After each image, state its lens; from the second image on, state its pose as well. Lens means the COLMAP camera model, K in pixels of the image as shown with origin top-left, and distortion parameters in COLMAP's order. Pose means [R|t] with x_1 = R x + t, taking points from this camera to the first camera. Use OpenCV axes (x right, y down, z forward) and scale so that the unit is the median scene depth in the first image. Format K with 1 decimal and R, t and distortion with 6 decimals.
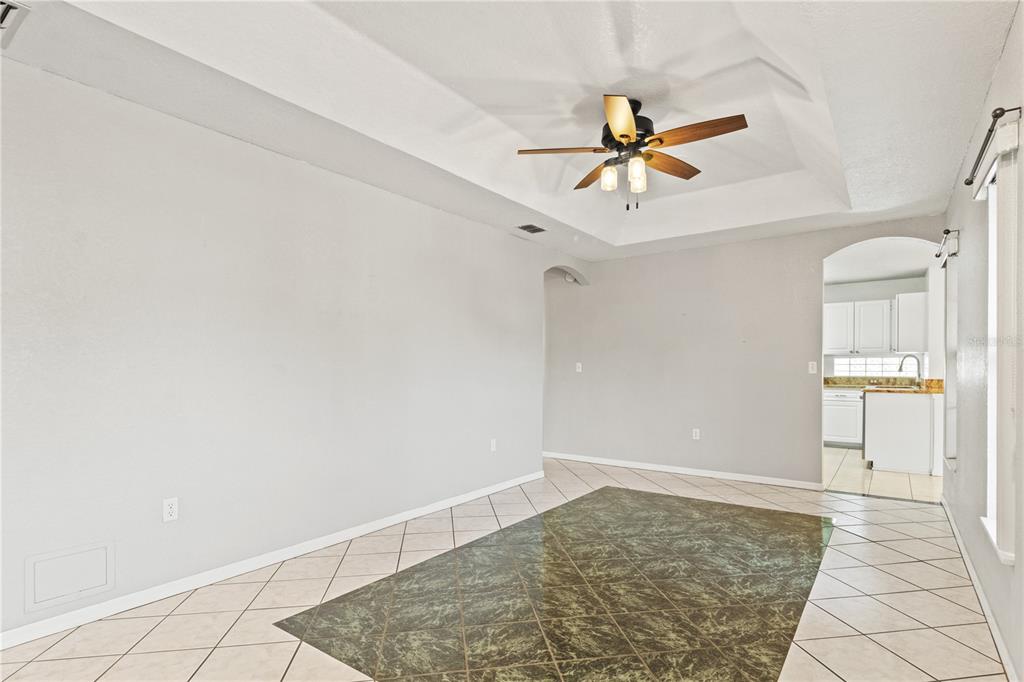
lens RADIAL K [[514.6, 0, 513.7], [0, 514.6, 372.5], [0, 0, 1]] dist [0.001853, -0.000022]
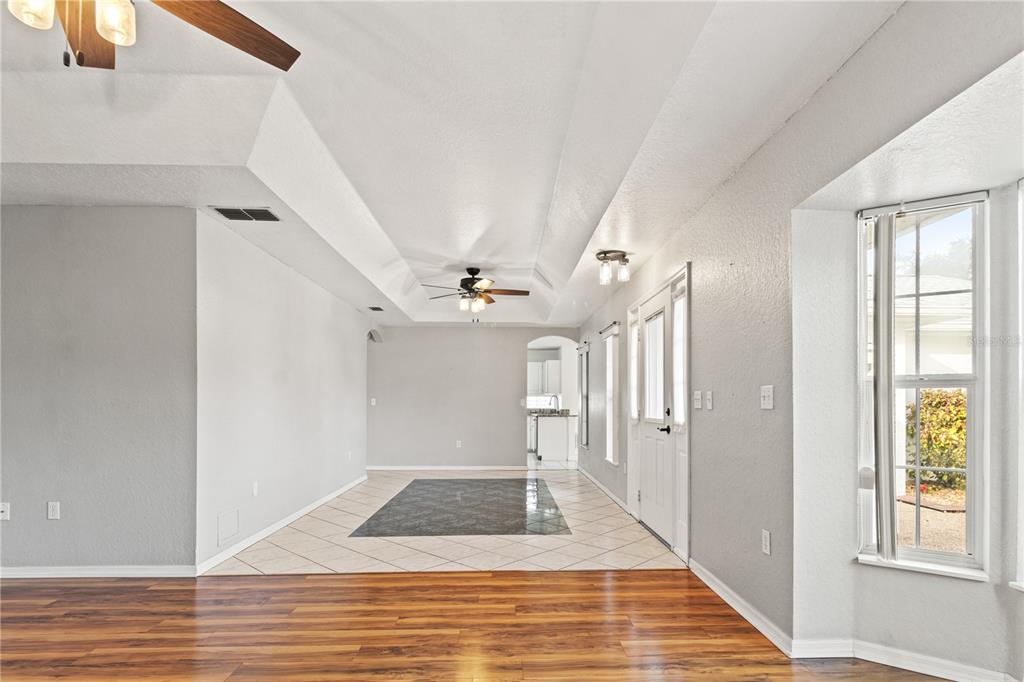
lens RADIAL K [[511.3, 0, 518.1], [0, 511.3, 400.4], [0, 0, 1]] dist [0.001248, -0.005728]
pose [[0.789327, 0.007379, 0.613929, -0.409976], [0.000830, 0.999914, -0.013085, 0.004429], [-0.613972, 0.010838, 0.789253, -0.312931]]
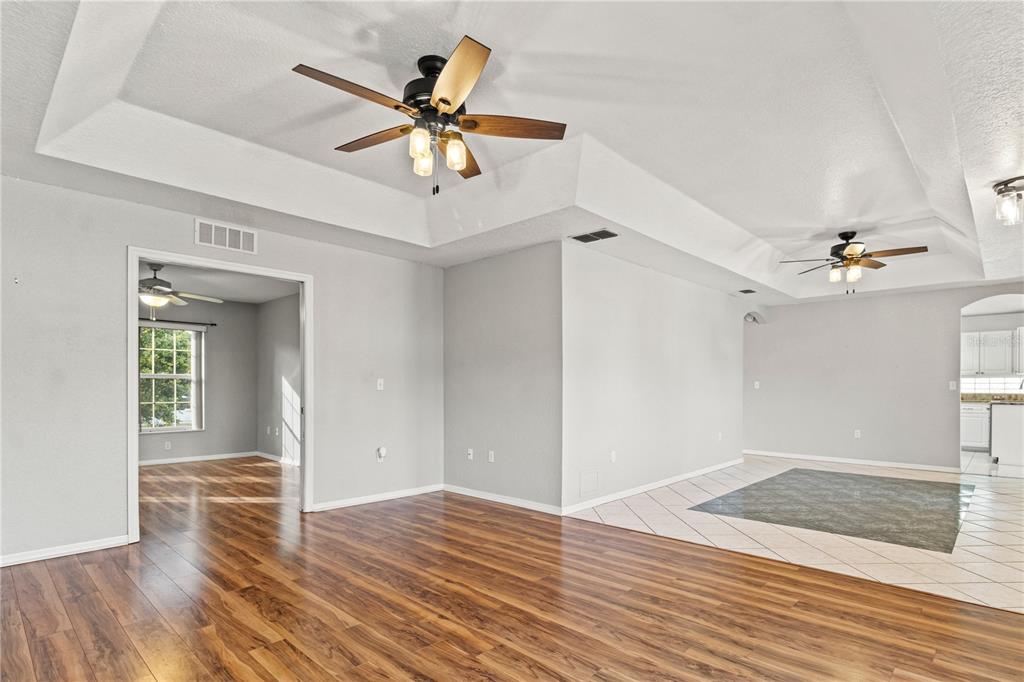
lens RADIAL K [[515.4, 0, 531.1], [0, 515.4, 386.8], [0, 0, 1]] dist [-0.000140, -0.001199]
pose [[0.993211, 0.003753, -0.116270, -0.305478], [-0.004413, 0.999976, -0.005424, 0.004824], [0.116247, 0.005900, 0.993203, -0.405957]]
